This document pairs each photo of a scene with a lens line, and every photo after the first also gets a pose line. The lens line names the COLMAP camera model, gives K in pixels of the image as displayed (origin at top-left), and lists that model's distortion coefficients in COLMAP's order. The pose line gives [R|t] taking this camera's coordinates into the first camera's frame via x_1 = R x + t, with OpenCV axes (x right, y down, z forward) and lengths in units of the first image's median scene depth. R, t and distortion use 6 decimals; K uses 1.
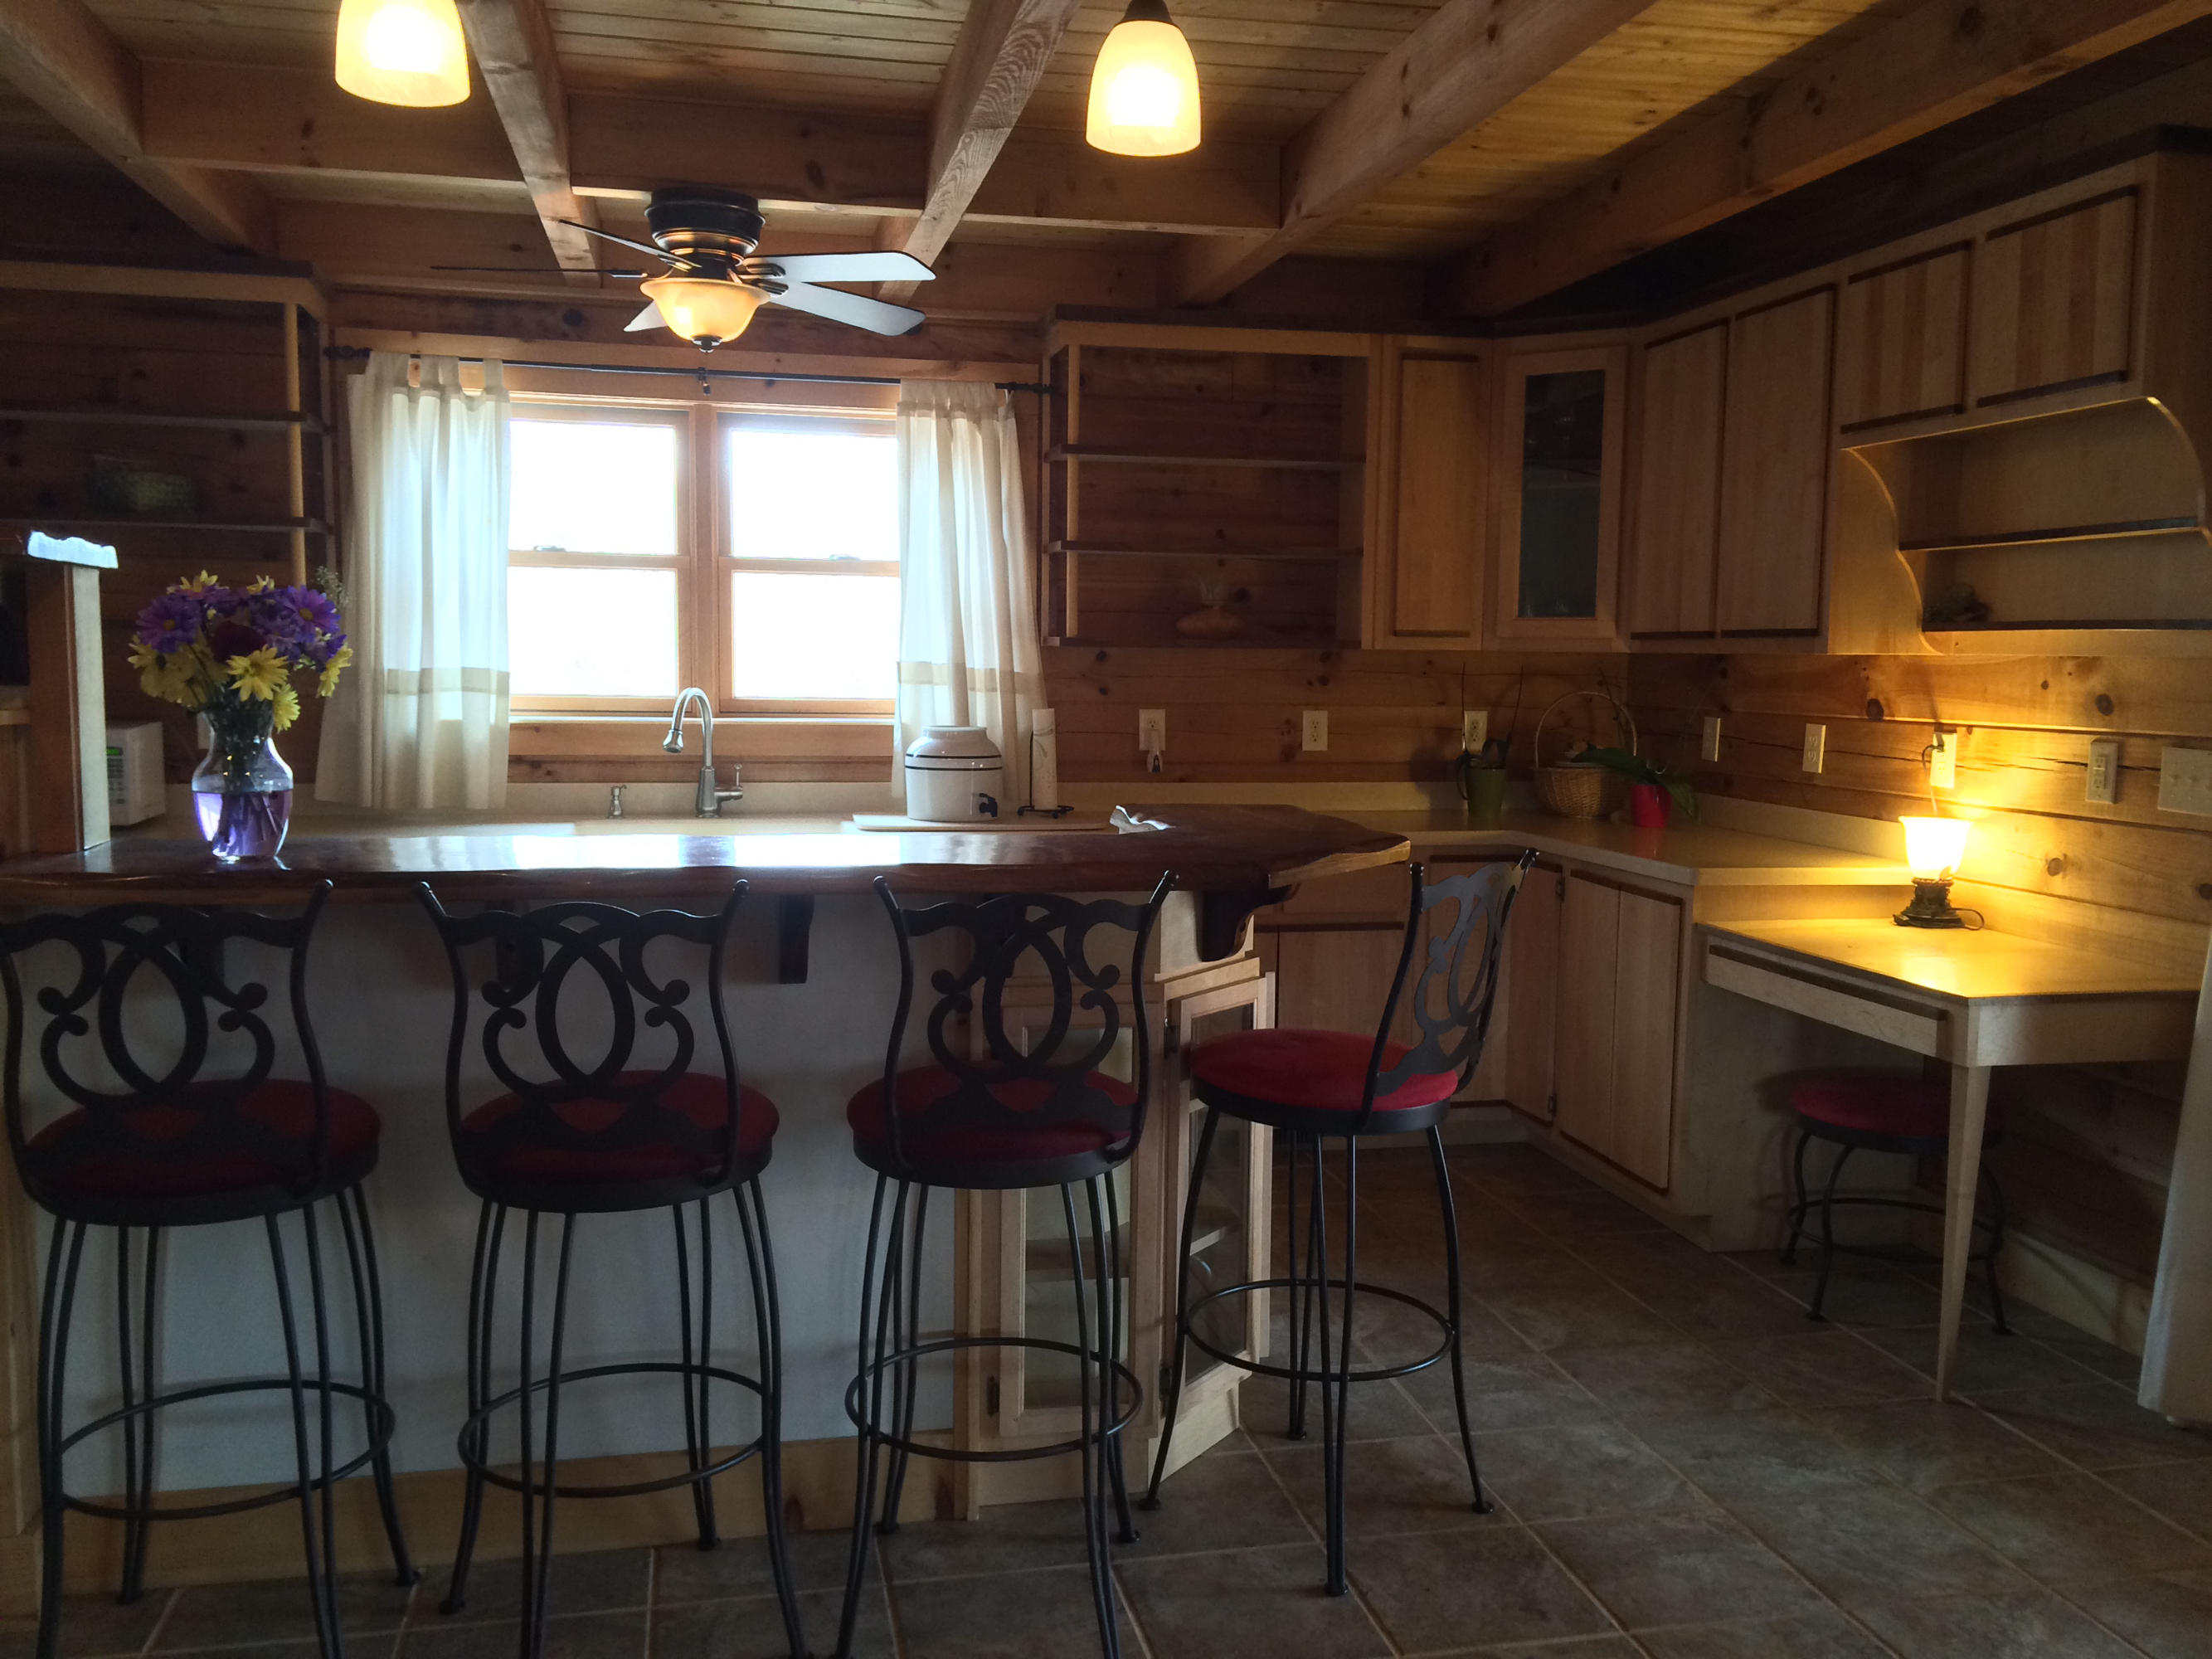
lens RADIAL K [[1856.5, 0, 1091.4], [0, 1856.5, 829.6], [0, 0, 1]] dist [0.086878, -0.129285]
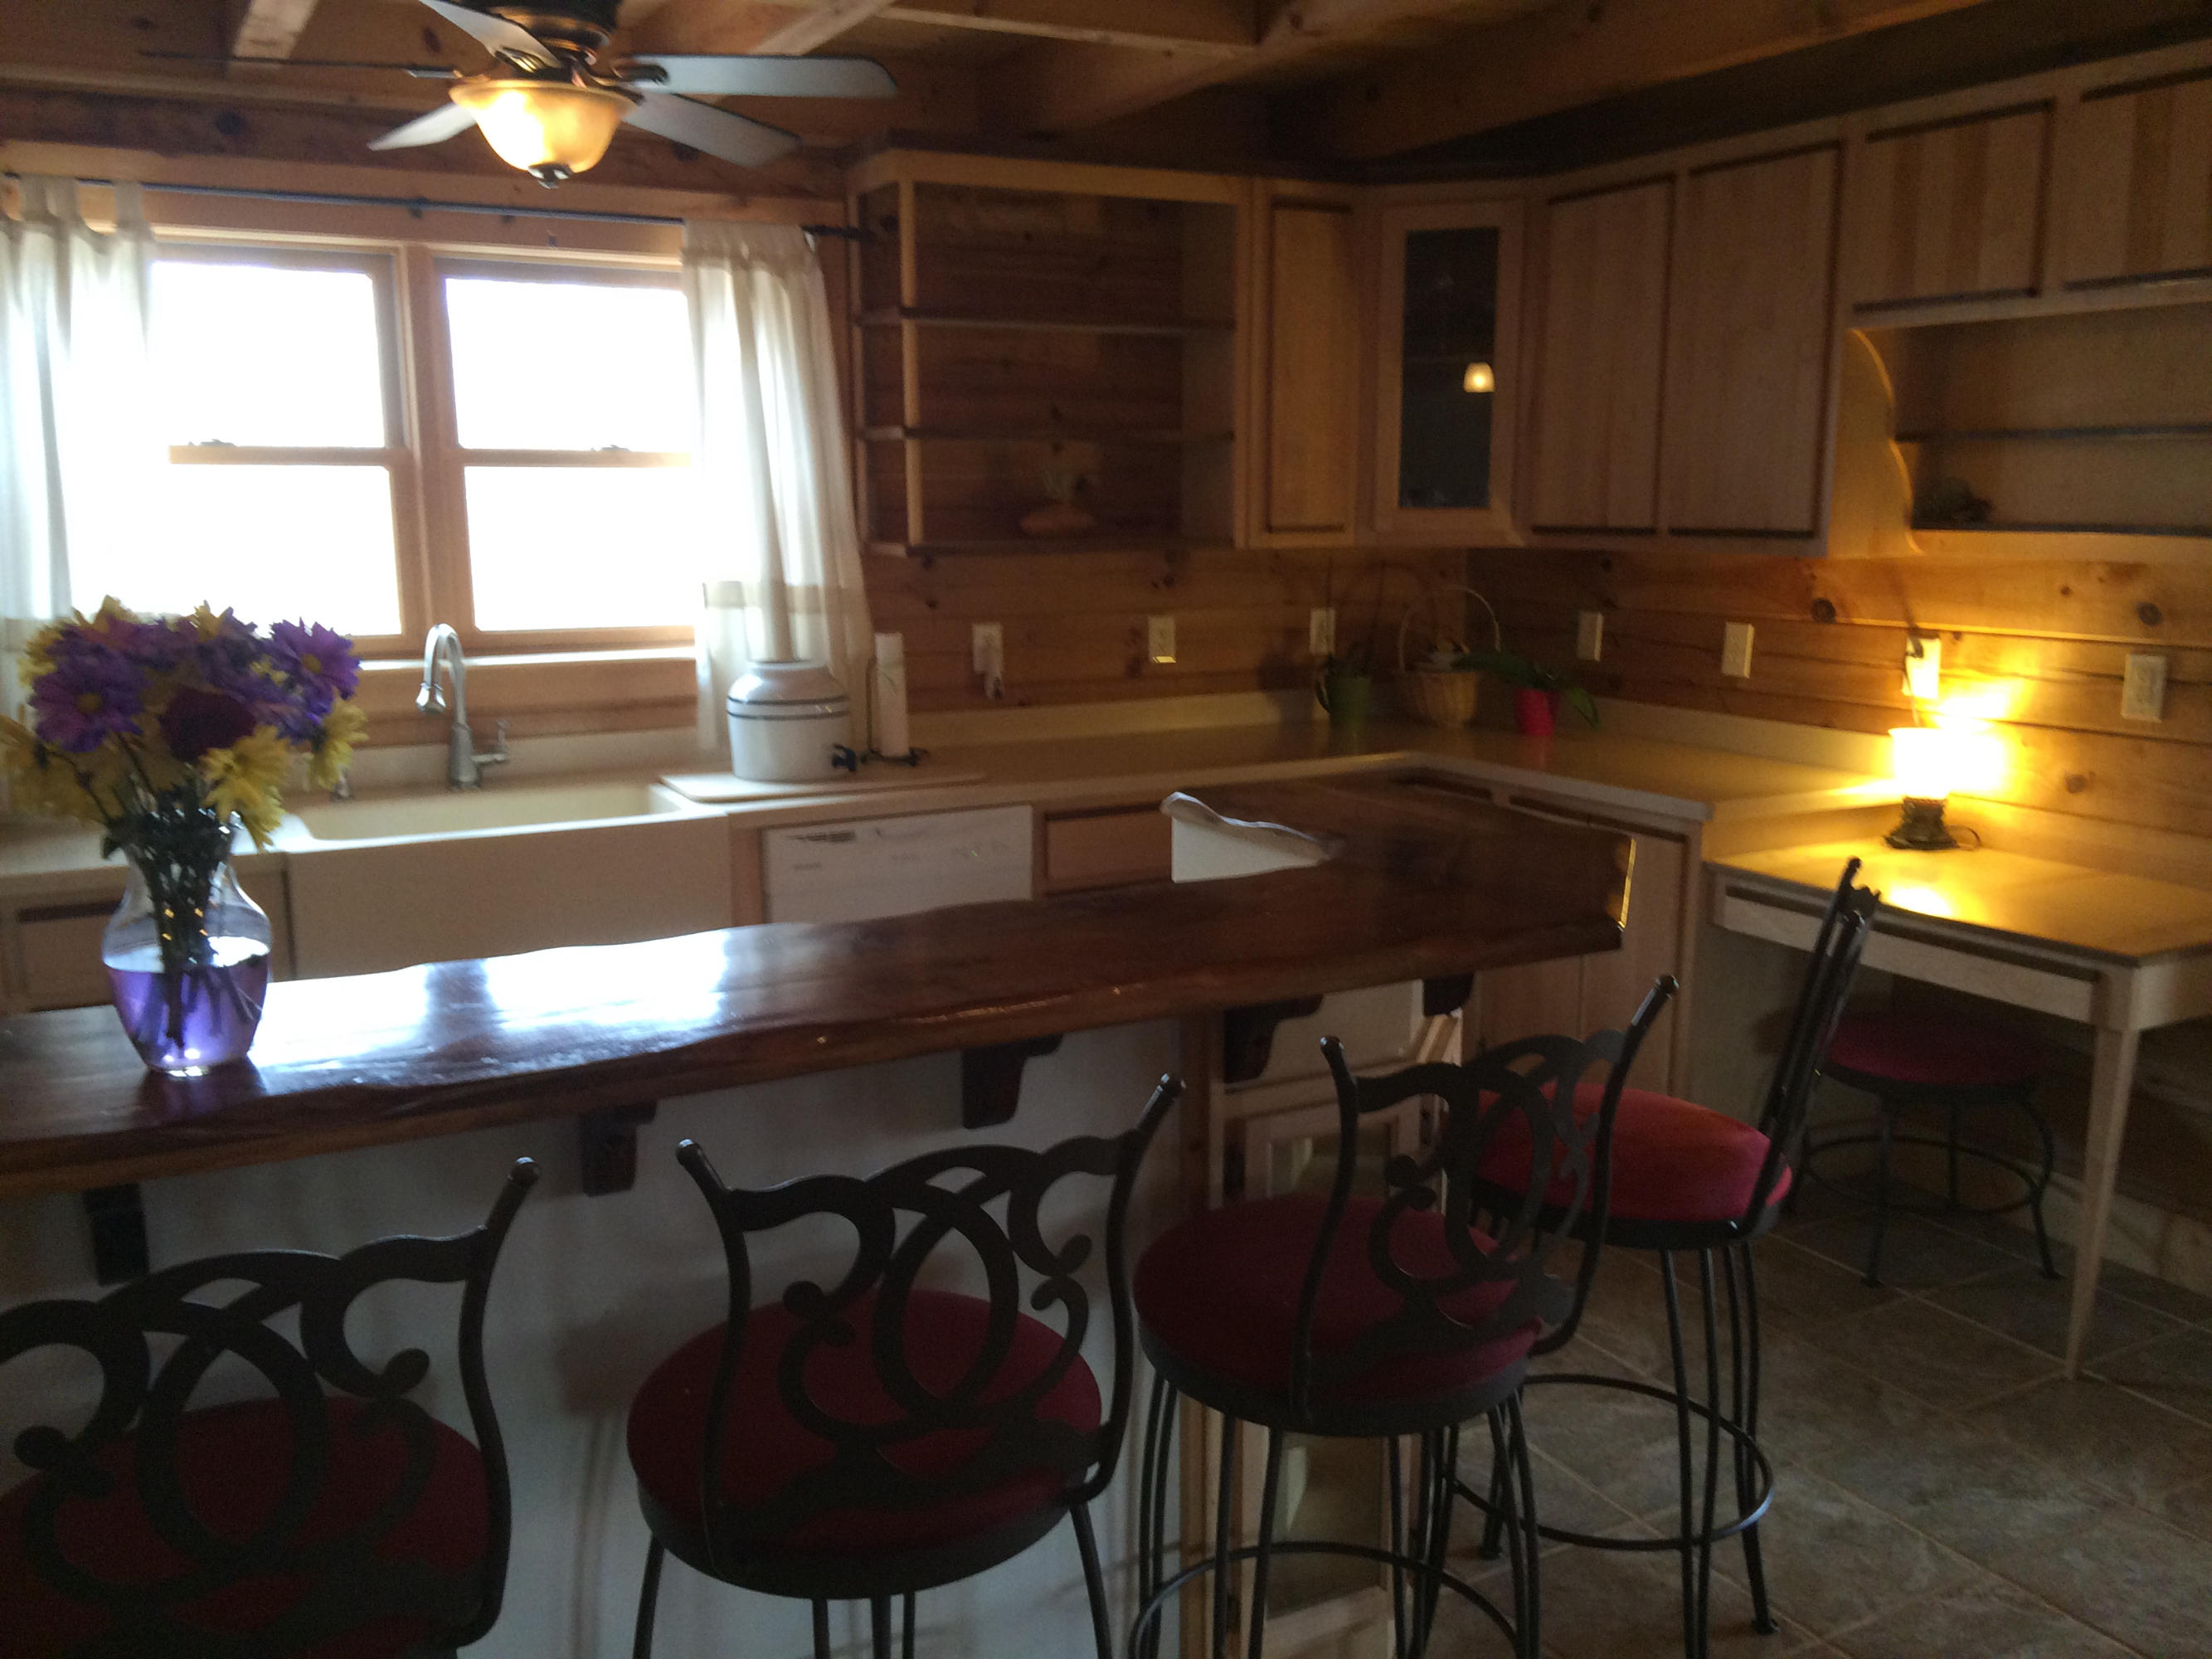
lens RADIAL K [[1856.5, 0, 1091.4], [0, 1856.5, 829.6], [0, 0, 1]] dist [0.086878, -0.129285]
pose [[0.958632, -0.069129, 0.276127, -0.177046], [0.044144, 0.994431, 0.095703, -0.054912], [-0.281205, -0.079555, 0.956344, 0.182022]]
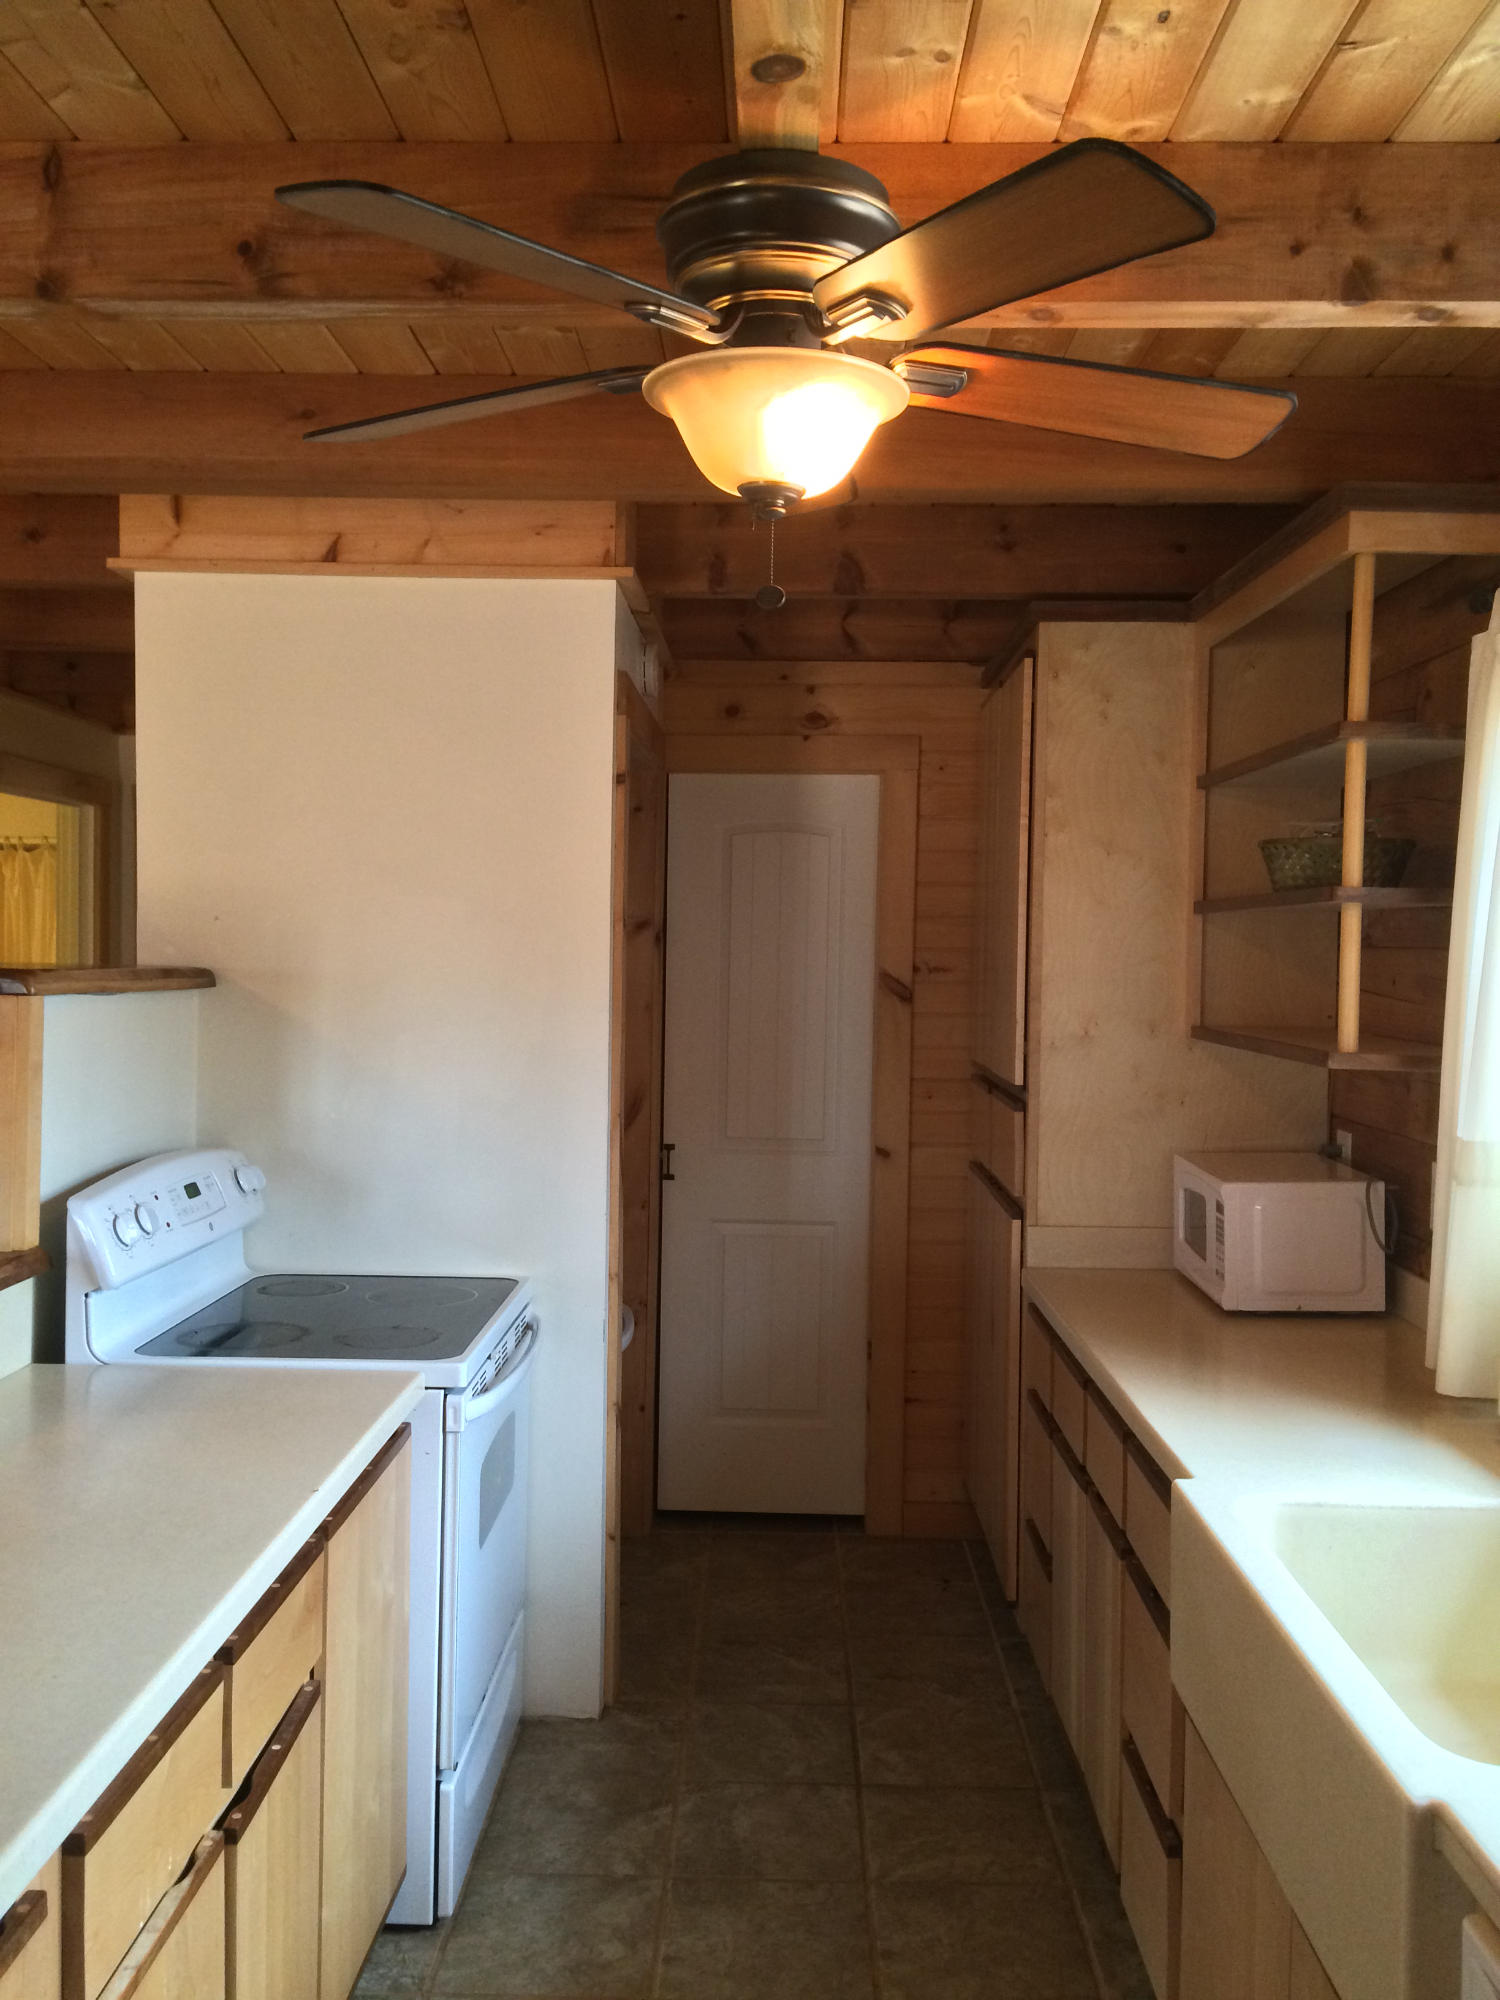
lens RADIAL K [[1678.4, 0, 750.0], [0, 1678.4, 1000.0], [0, 0, 1]] dist [0.086878, -0.129285]
pose [[-0.236257, 0.010383, -0.971635, 0.173126], [-0.108984, 0.993350, 0.037115, -0.119082], [0.965559, 0.114661, -0.233555, 0.882229]]
